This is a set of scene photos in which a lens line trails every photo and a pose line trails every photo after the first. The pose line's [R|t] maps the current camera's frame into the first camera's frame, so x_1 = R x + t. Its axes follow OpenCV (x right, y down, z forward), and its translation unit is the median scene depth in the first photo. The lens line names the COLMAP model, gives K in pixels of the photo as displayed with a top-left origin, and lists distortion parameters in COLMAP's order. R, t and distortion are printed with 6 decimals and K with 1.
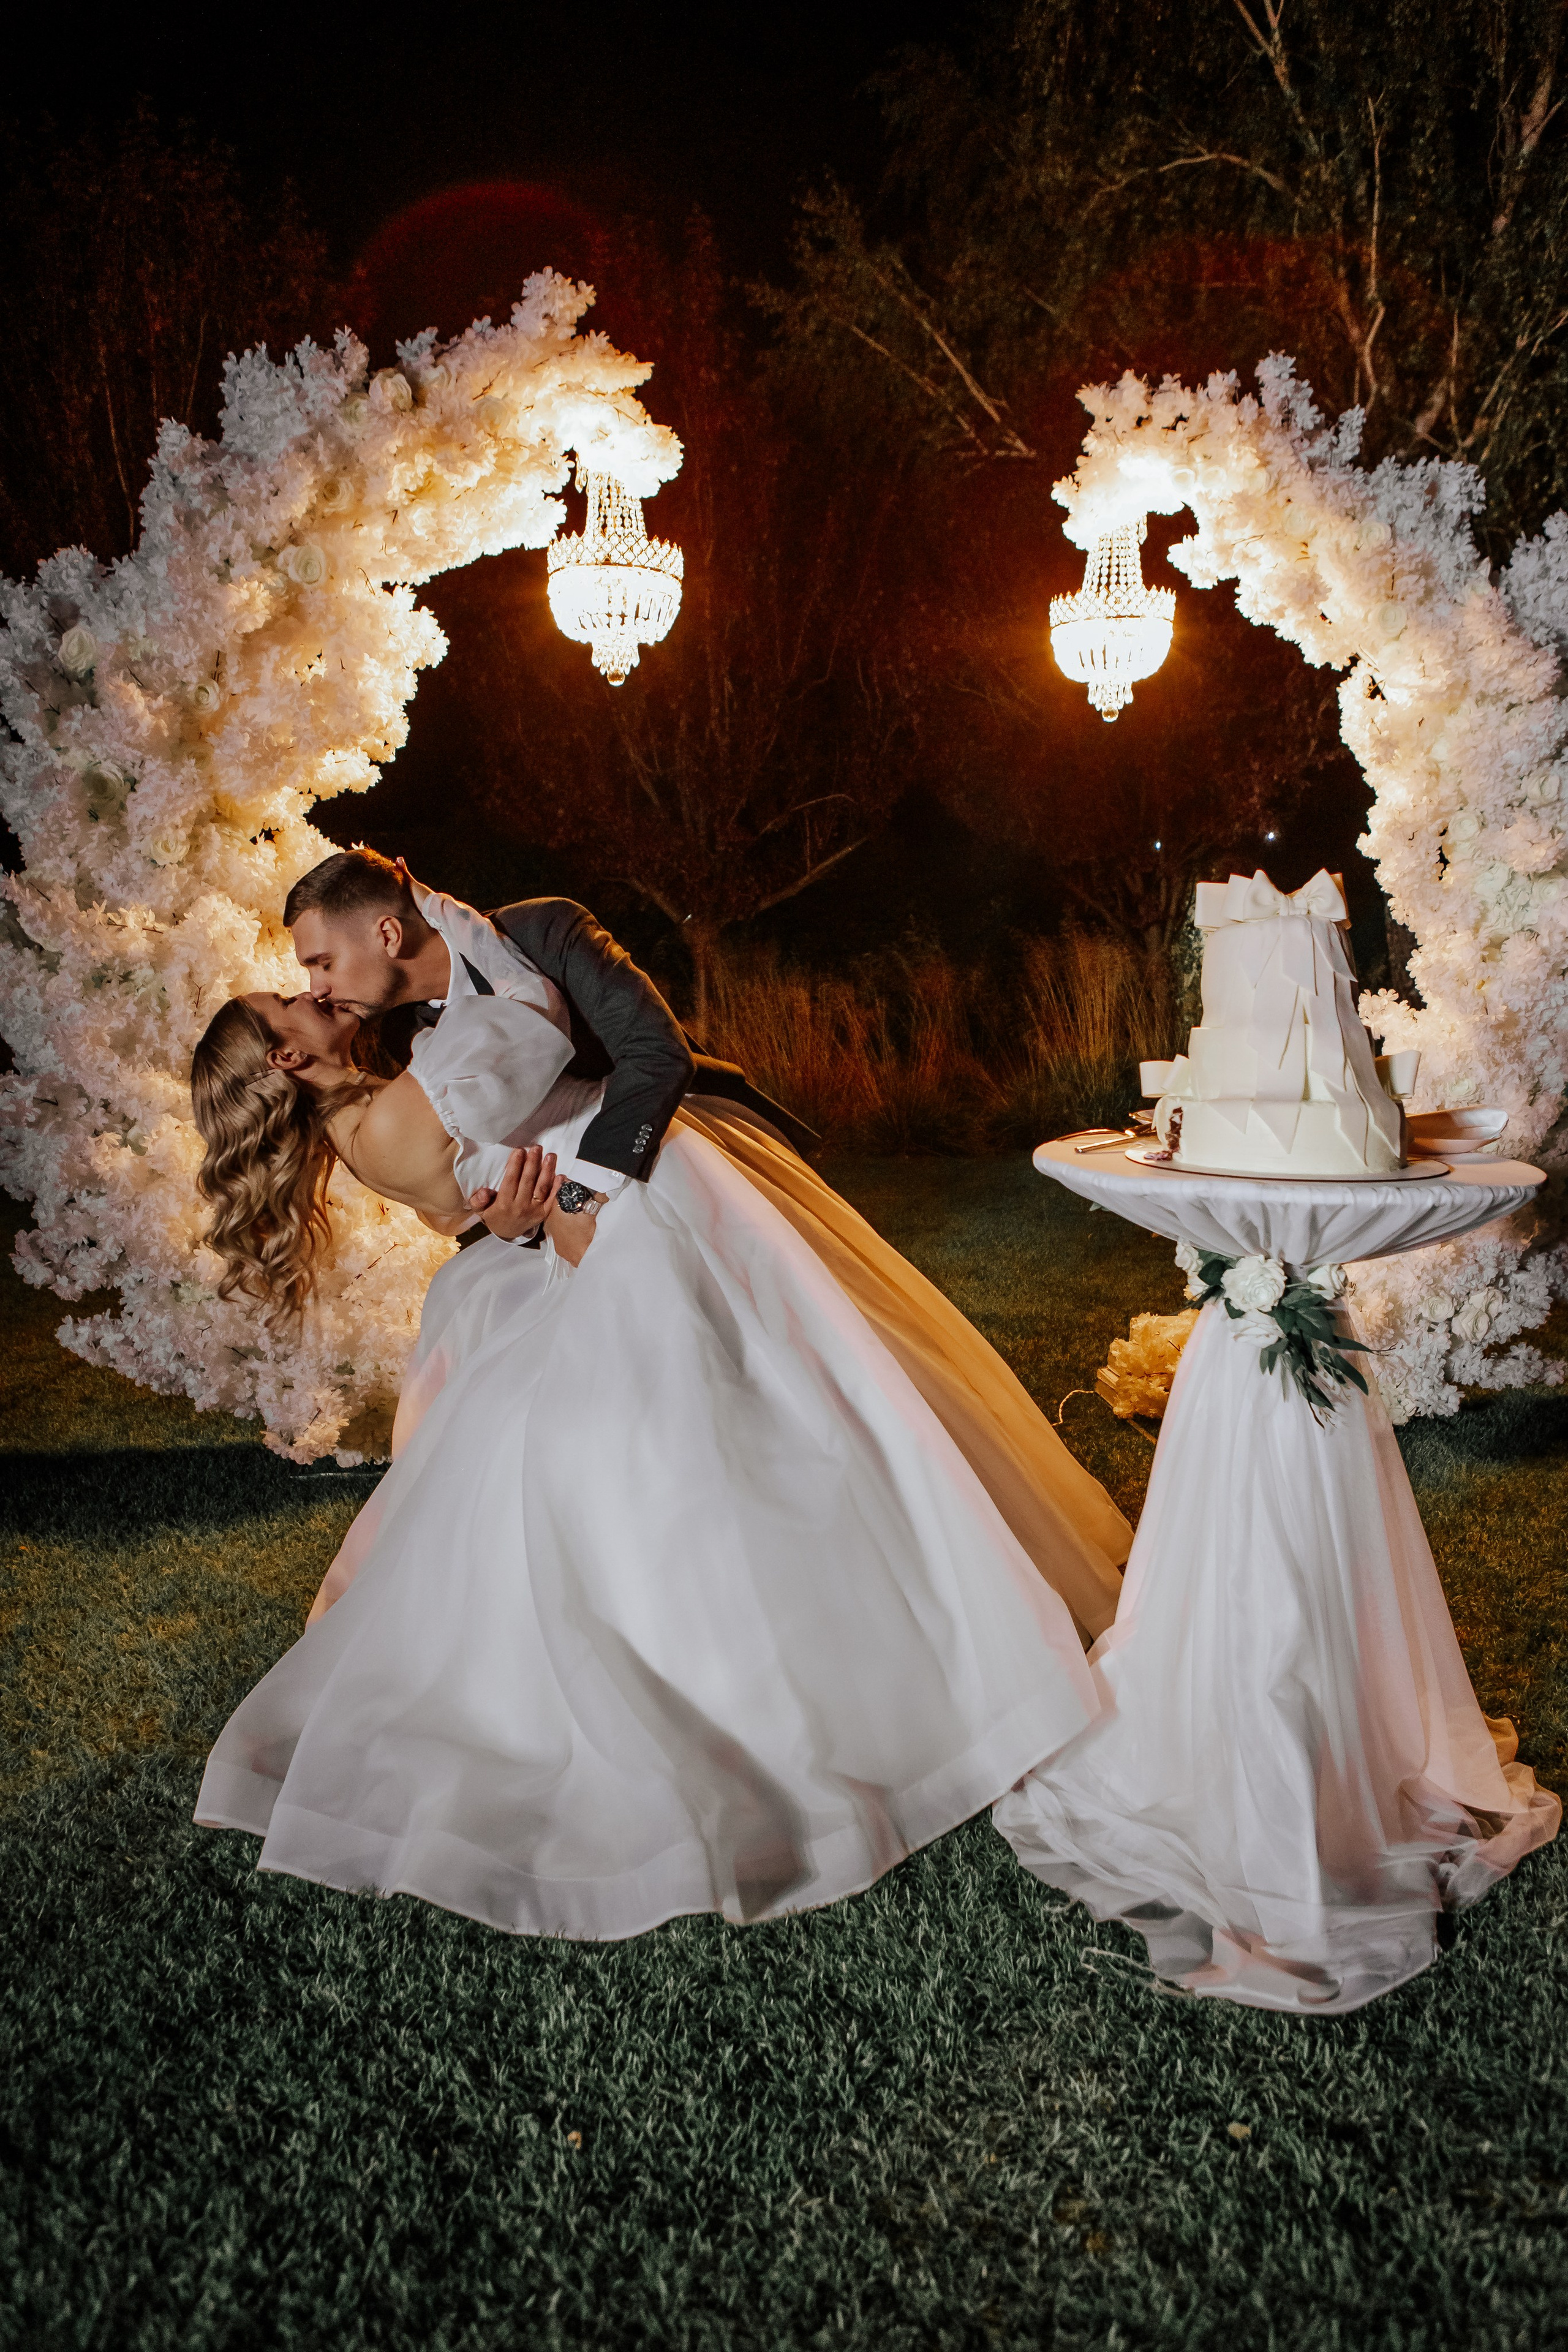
lens RADIAL K [[1644.5, 0, 766.9], [0, 1644.5, 1171.9], [0, 0, 1]] dist [-0.004250, -0.003688]
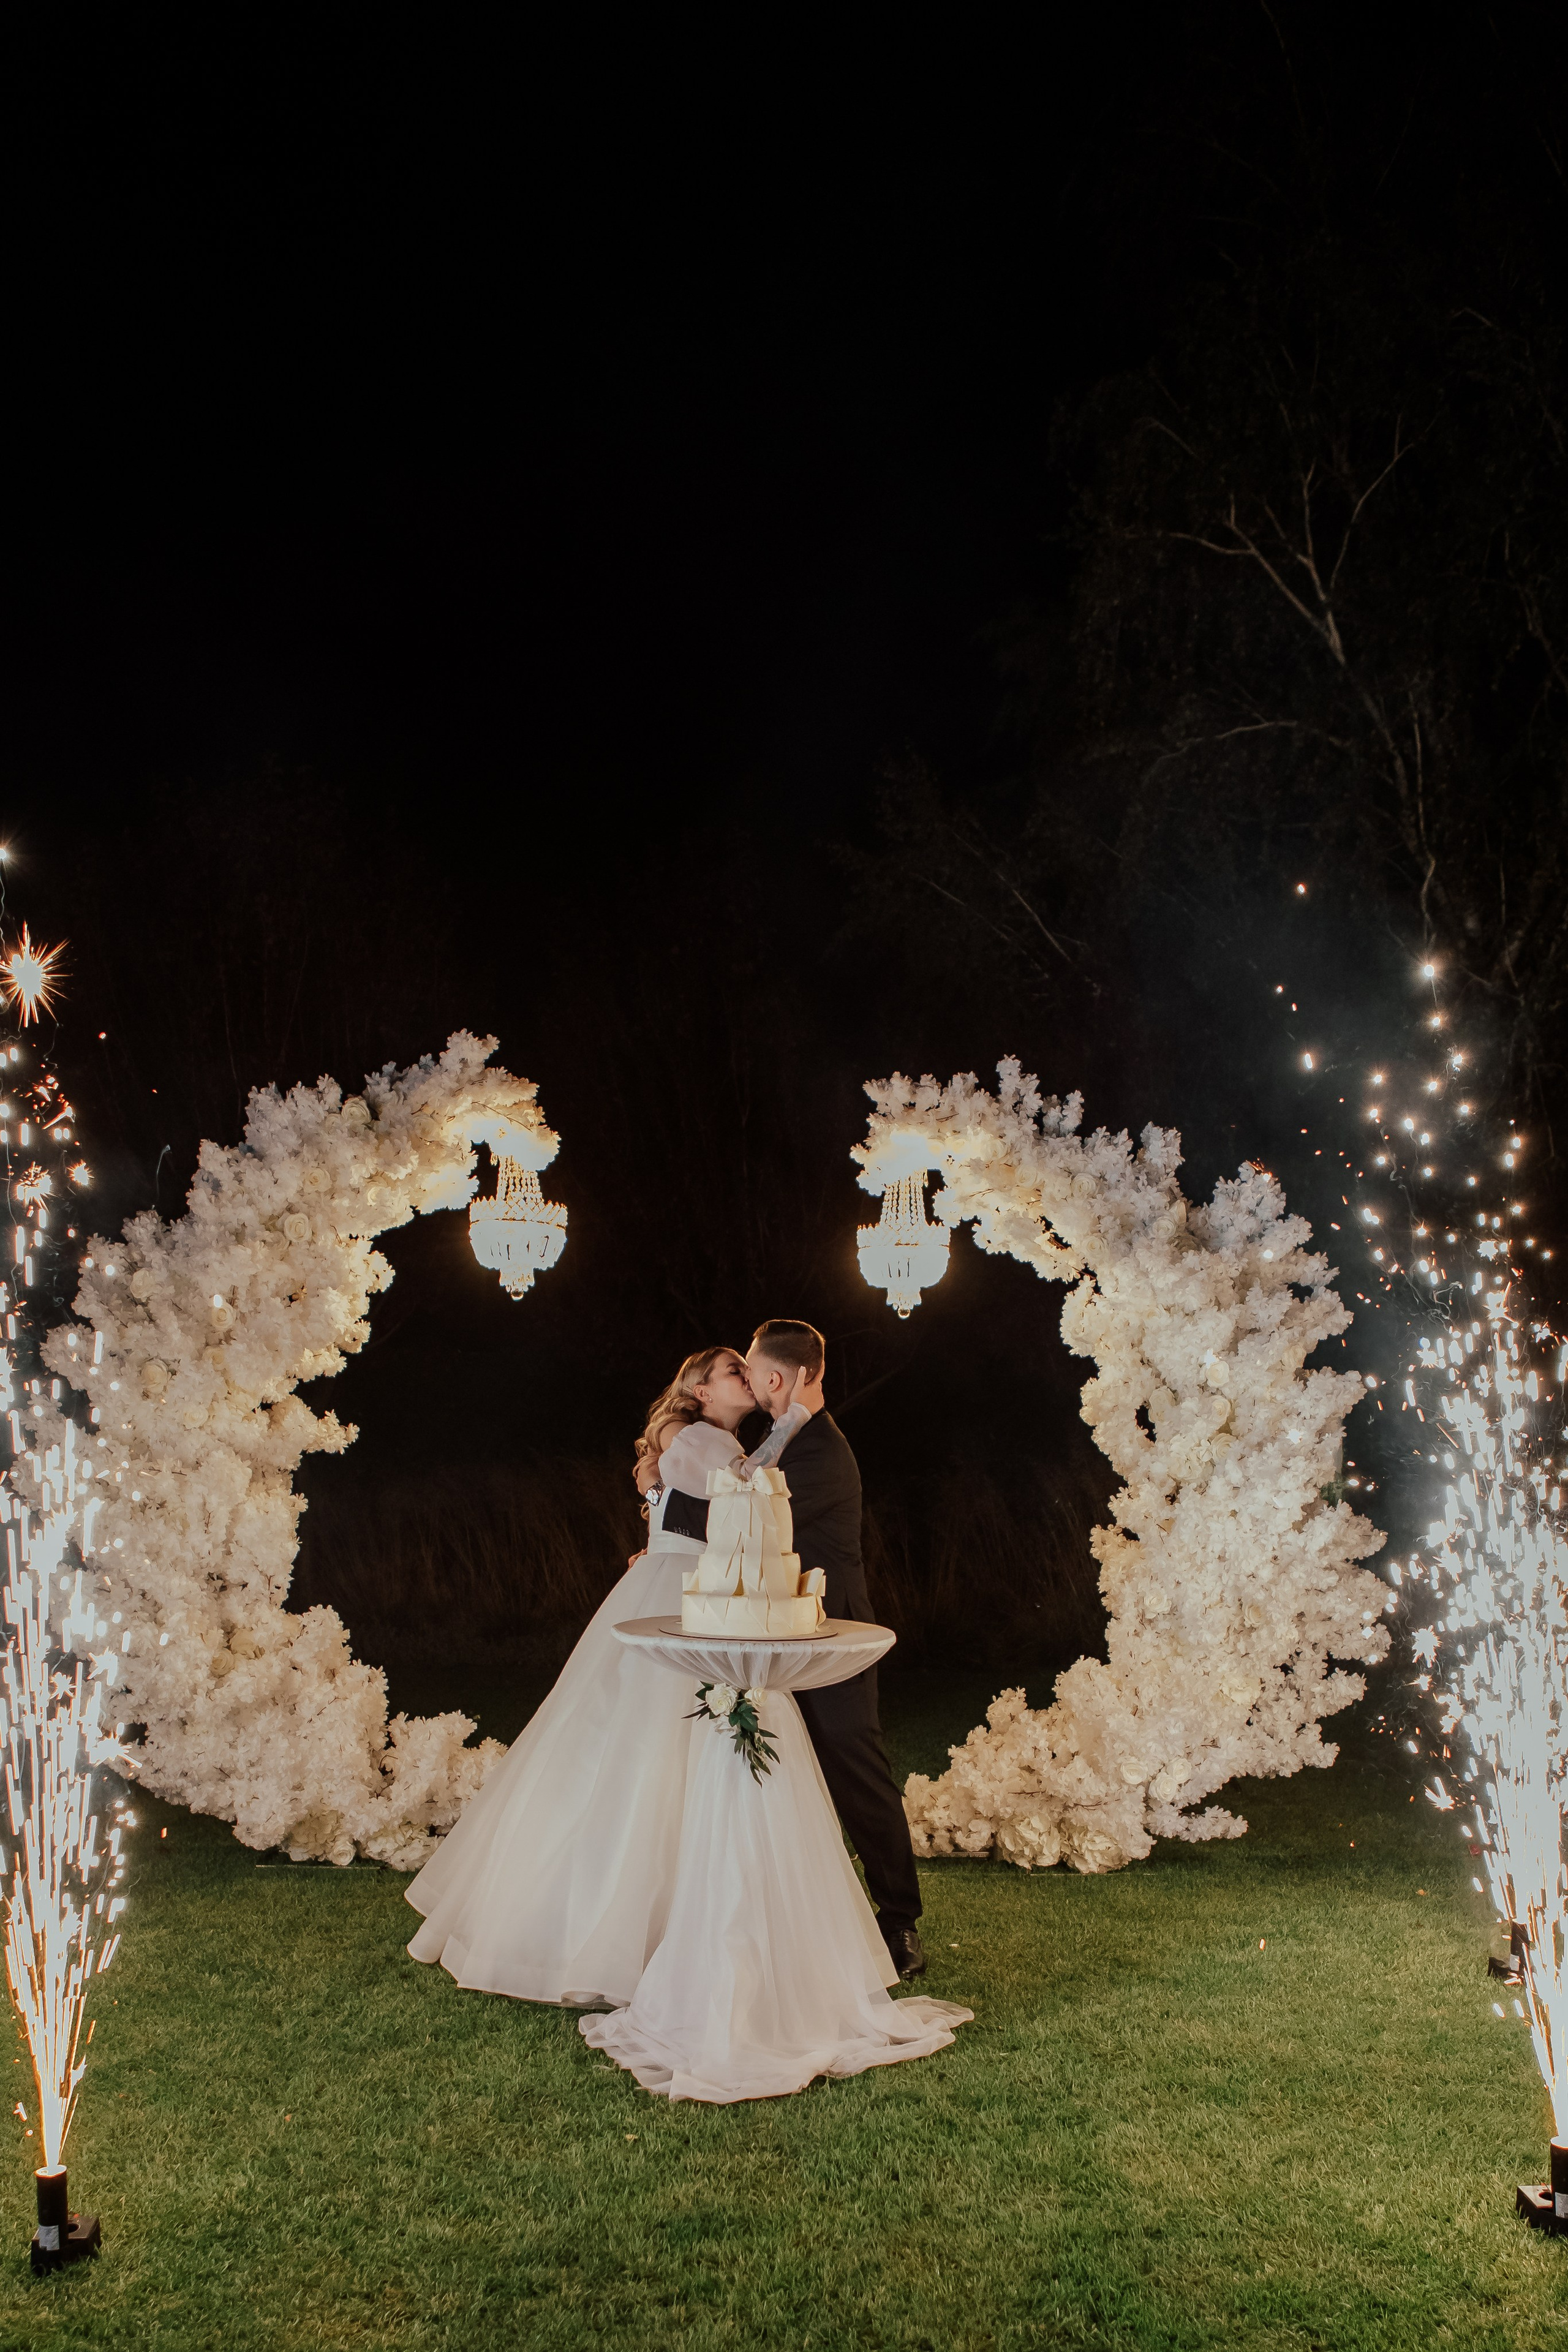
lens RADIAL K [[1935.6, 0, 786.0], [0, 1935.6, 1486.5], [0, 0, 1]] dist [-0.032707, 0.020228]
pose [[0.993558, 0.012459, -0.112639, 0.339373], [-0.025335, 0.993202, -0.113616, 0.042779], [0.110458, 0.115737, 0.987119, -0.602401]]
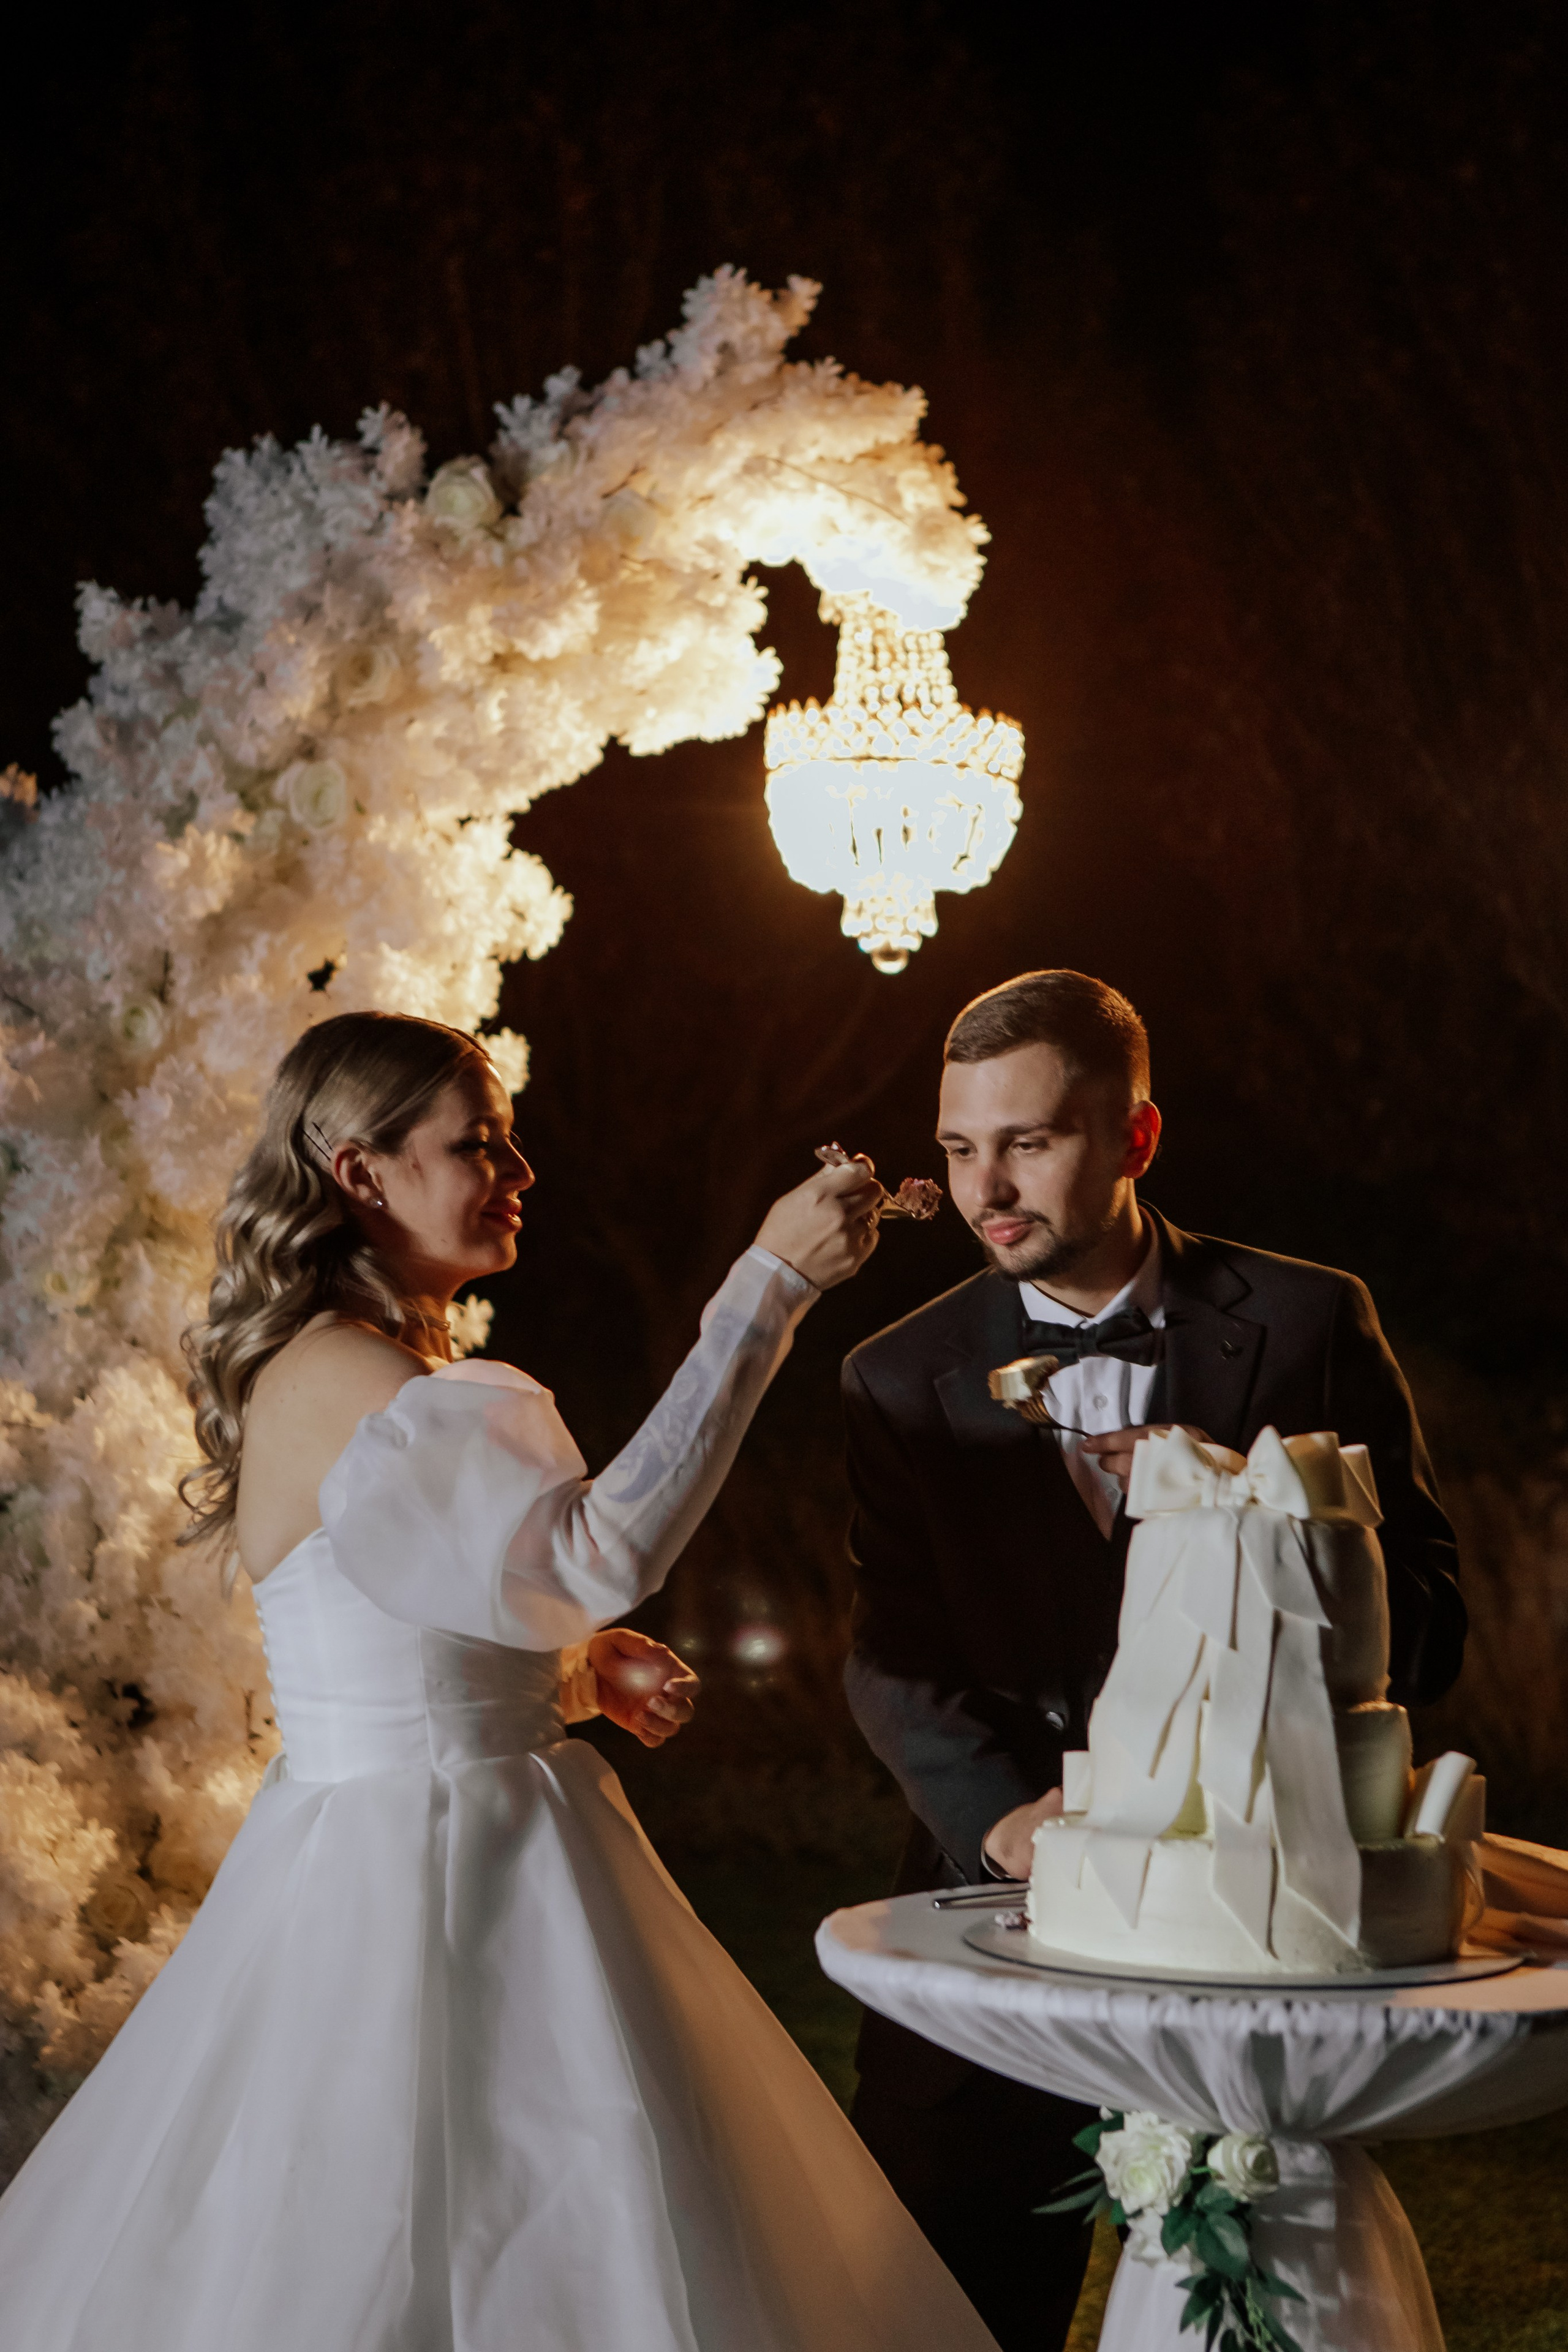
lens RADIAL K [[4154.9, 0, 777.0], [0, 4154.9, 1165.0], [0, 0, 1]] dist [-0.017854, 0.000000]
pose [[0.920732, -0.006798, -0.390136, 0.417846], [-0.062715, 0.984271, -0.165160, -0.014032], [0.385122, 0.176535, 0.905824, -0.217552]]
